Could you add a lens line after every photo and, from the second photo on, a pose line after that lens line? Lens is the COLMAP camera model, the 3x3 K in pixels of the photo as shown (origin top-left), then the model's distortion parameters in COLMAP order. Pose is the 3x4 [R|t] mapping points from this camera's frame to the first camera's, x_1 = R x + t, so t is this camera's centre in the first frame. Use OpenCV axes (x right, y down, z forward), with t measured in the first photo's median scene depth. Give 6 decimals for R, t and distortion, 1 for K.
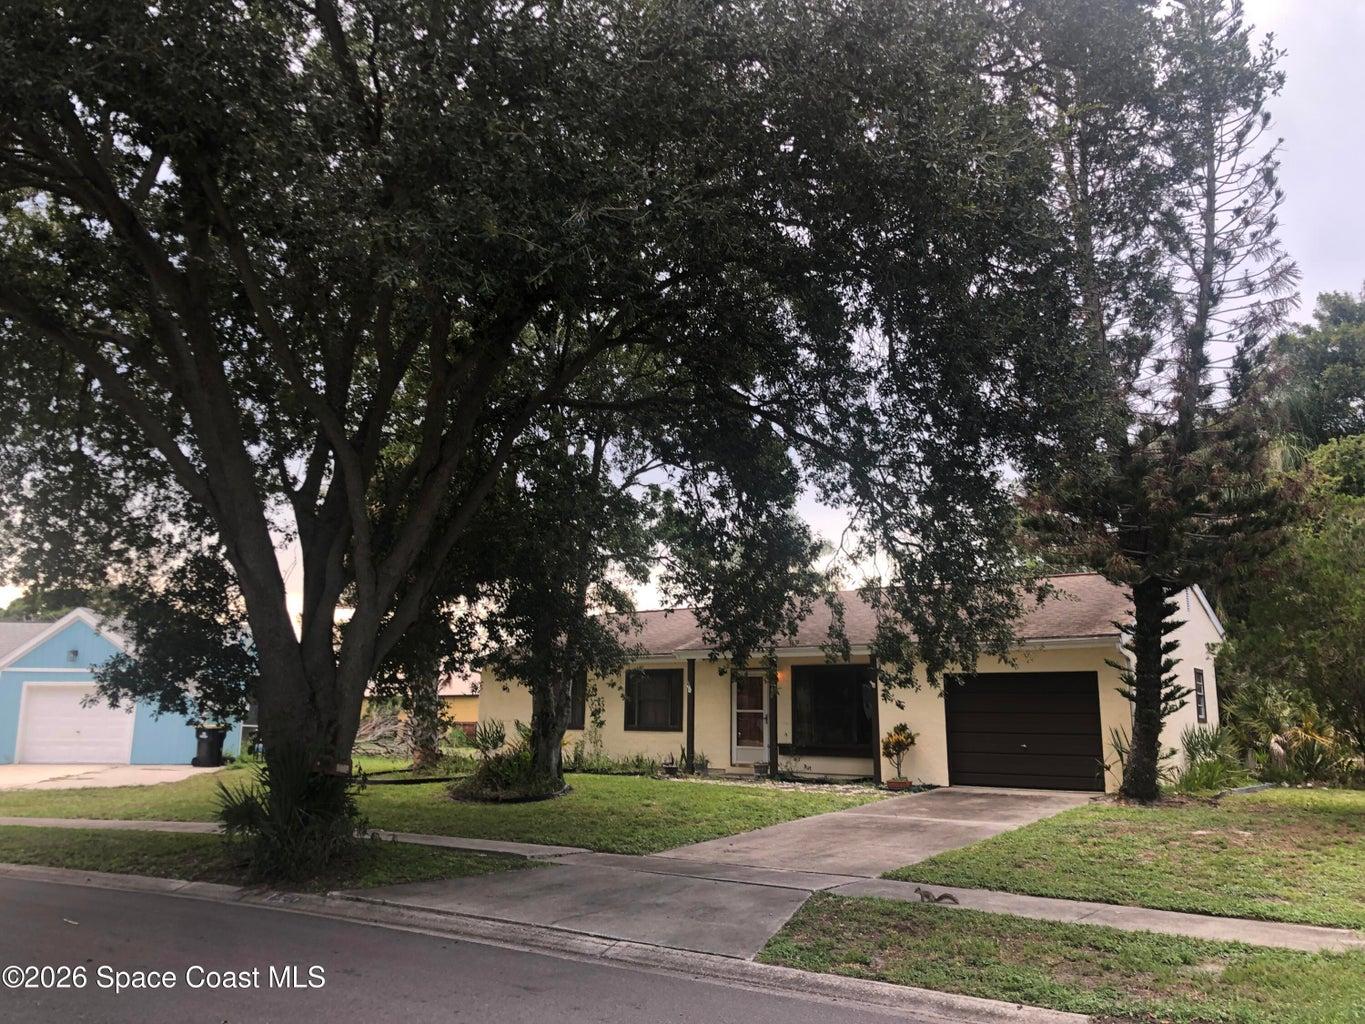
lens RADIAL K [[1113.8, 0, 683.9], [0, 1113.8, 508.3], [0, 0, 1]] dist [0.025941, -0.001497]
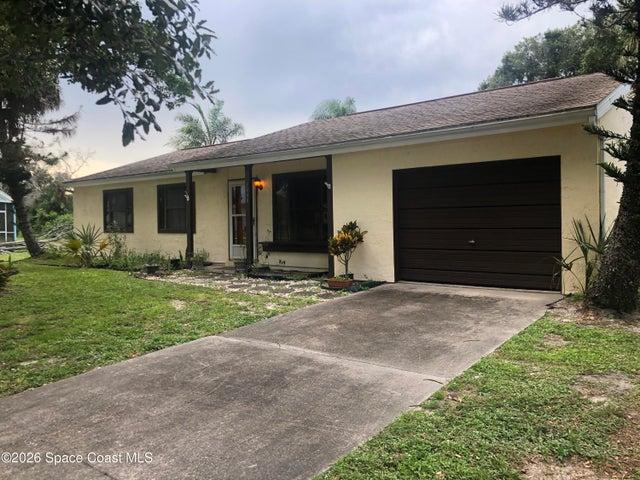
lens RADIAL K [[522.2, 0, 318.6], [0, 522.2, 240.2], [0, 0, 1]] dist [0.025941, -0.001497]
pose [[0.999329, -0.023699, -0.027942, 0.179511], [0.029224, 0.975569, 0.217742, 0.107094], [0.022099, -0.218412, 0.975606, 0.543562]]
